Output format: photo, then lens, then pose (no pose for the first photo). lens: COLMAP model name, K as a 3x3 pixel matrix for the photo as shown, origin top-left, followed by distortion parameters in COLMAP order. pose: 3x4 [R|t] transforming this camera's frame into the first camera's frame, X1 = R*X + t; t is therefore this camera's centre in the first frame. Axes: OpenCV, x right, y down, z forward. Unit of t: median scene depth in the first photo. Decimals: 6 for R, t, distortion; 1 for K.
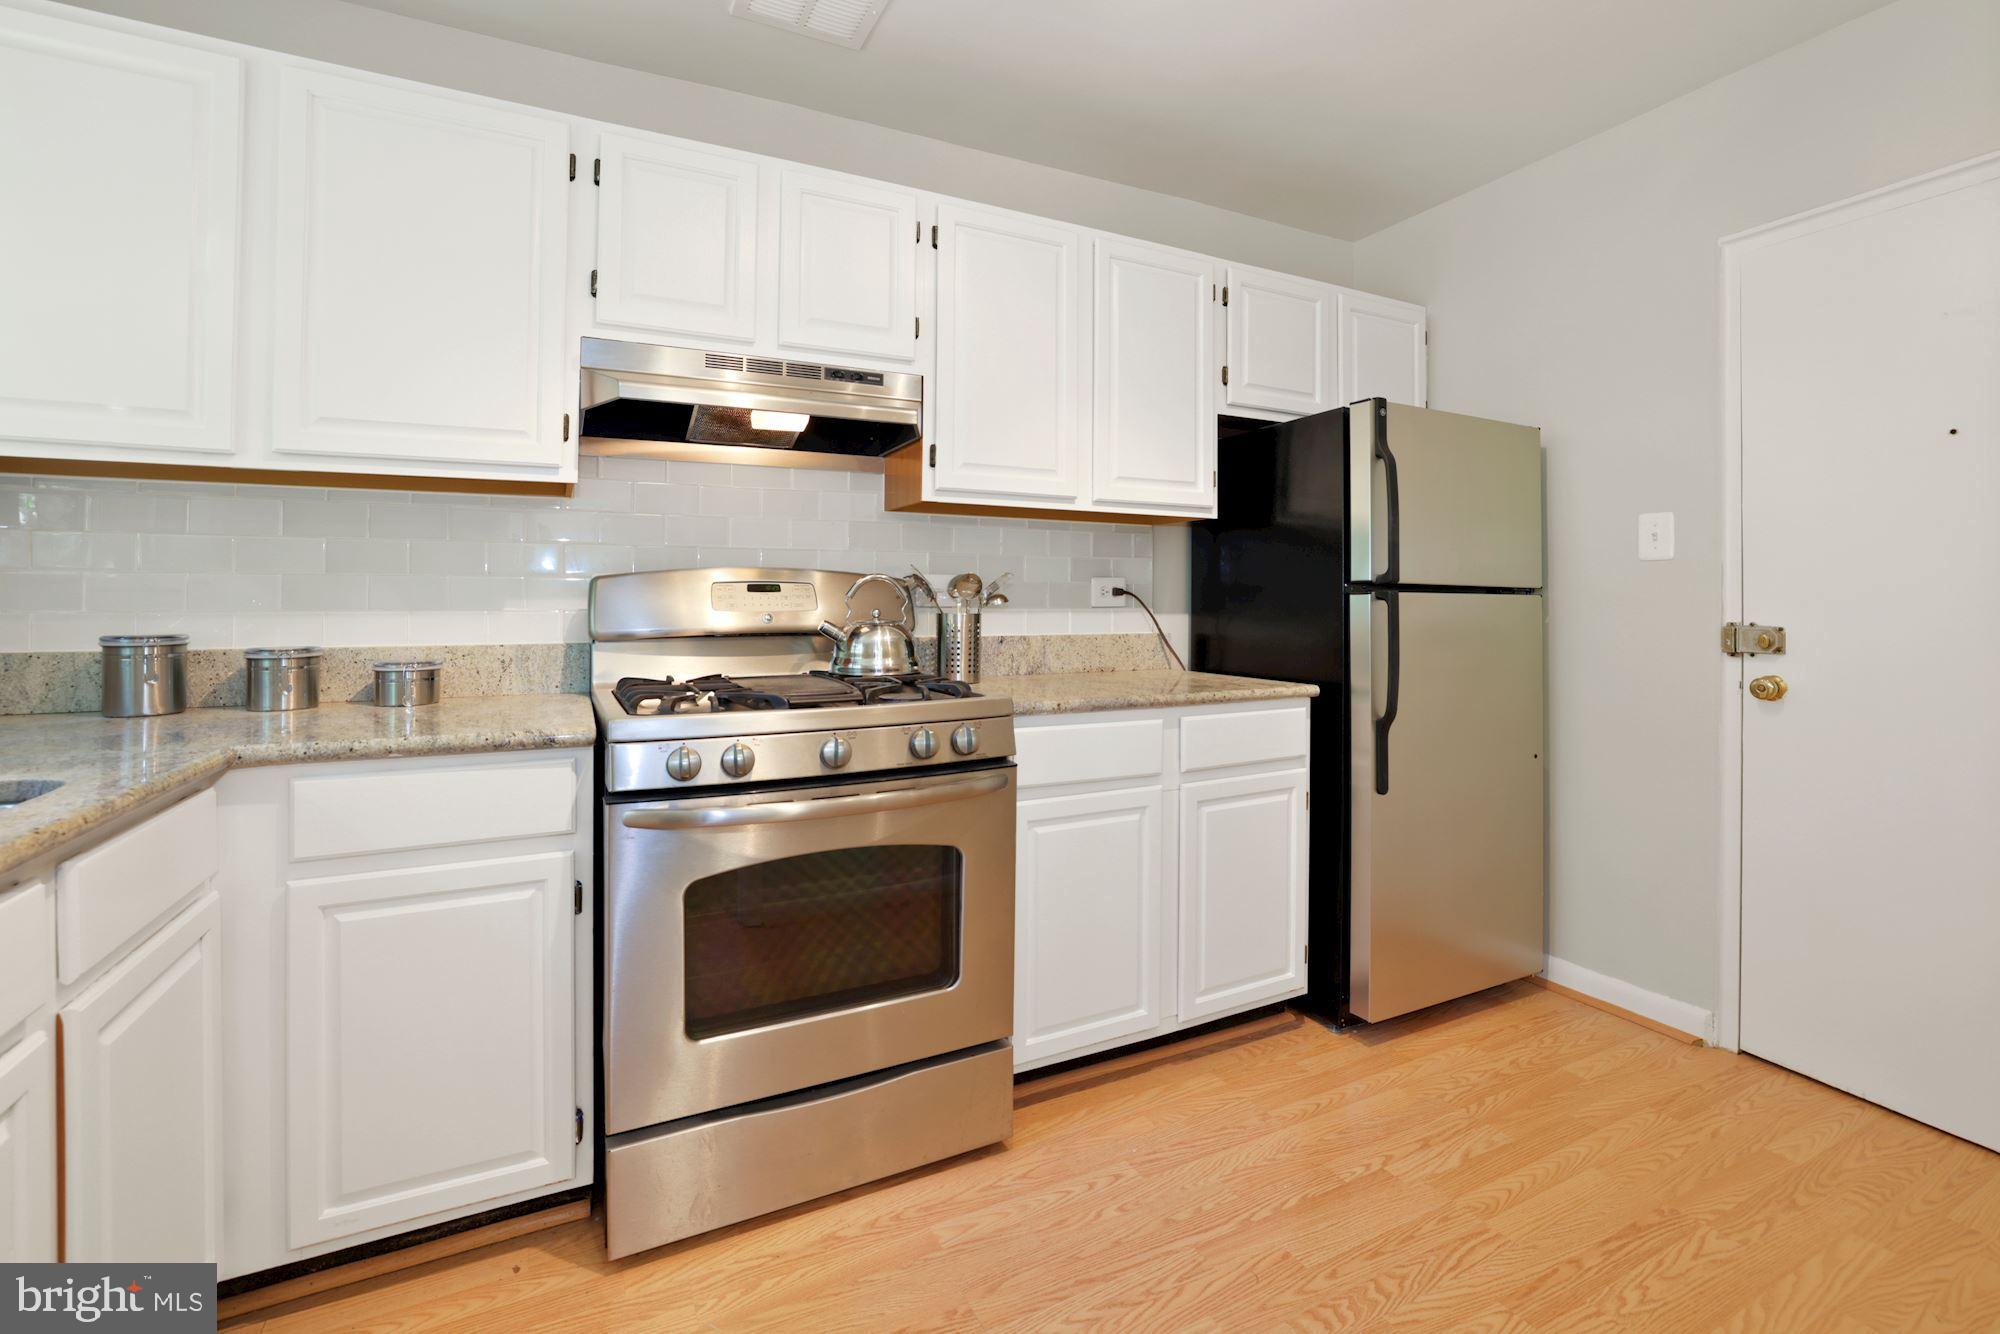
lens RADIAL K [[878.6, 0, 1006.6], [0, 878.6, 596.1], [0, 0, 1]] dist [-0.003019, -0.000325]
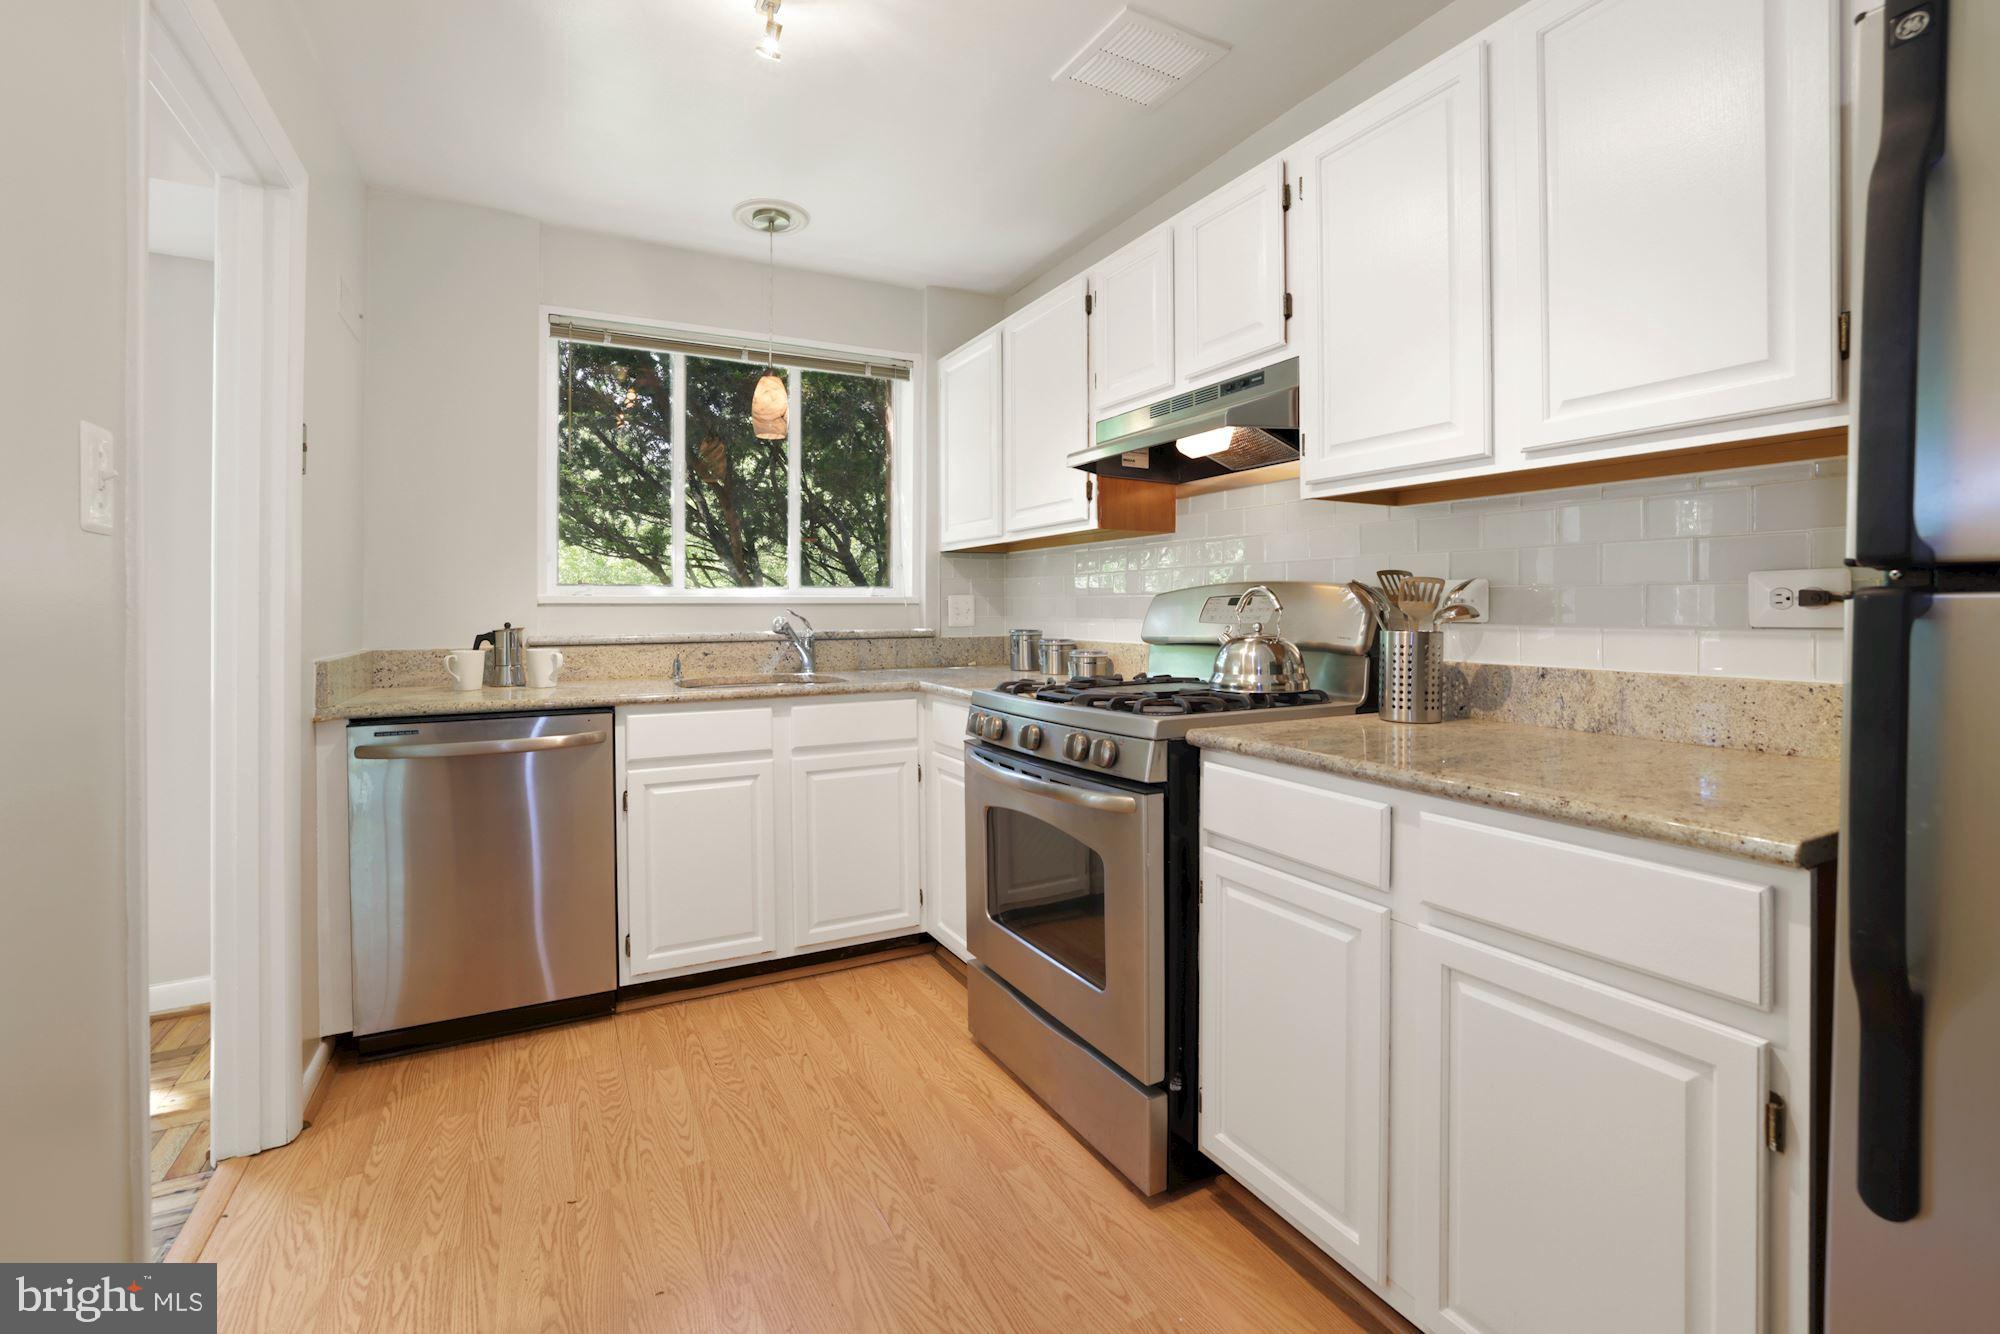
lens RADIAL K [[875.8, 0, 1000.3], [0, 875.8, 605.1], [0, 0, 1]] dist [-0.000357, 0.000206]
pose [[0.038787, -0.004953, -0.999235, 0.803102], [0.006598, 0.999967, -0.004701, -0.001604], [0.999226, -0.006411, 0.038818, 0.707129]]
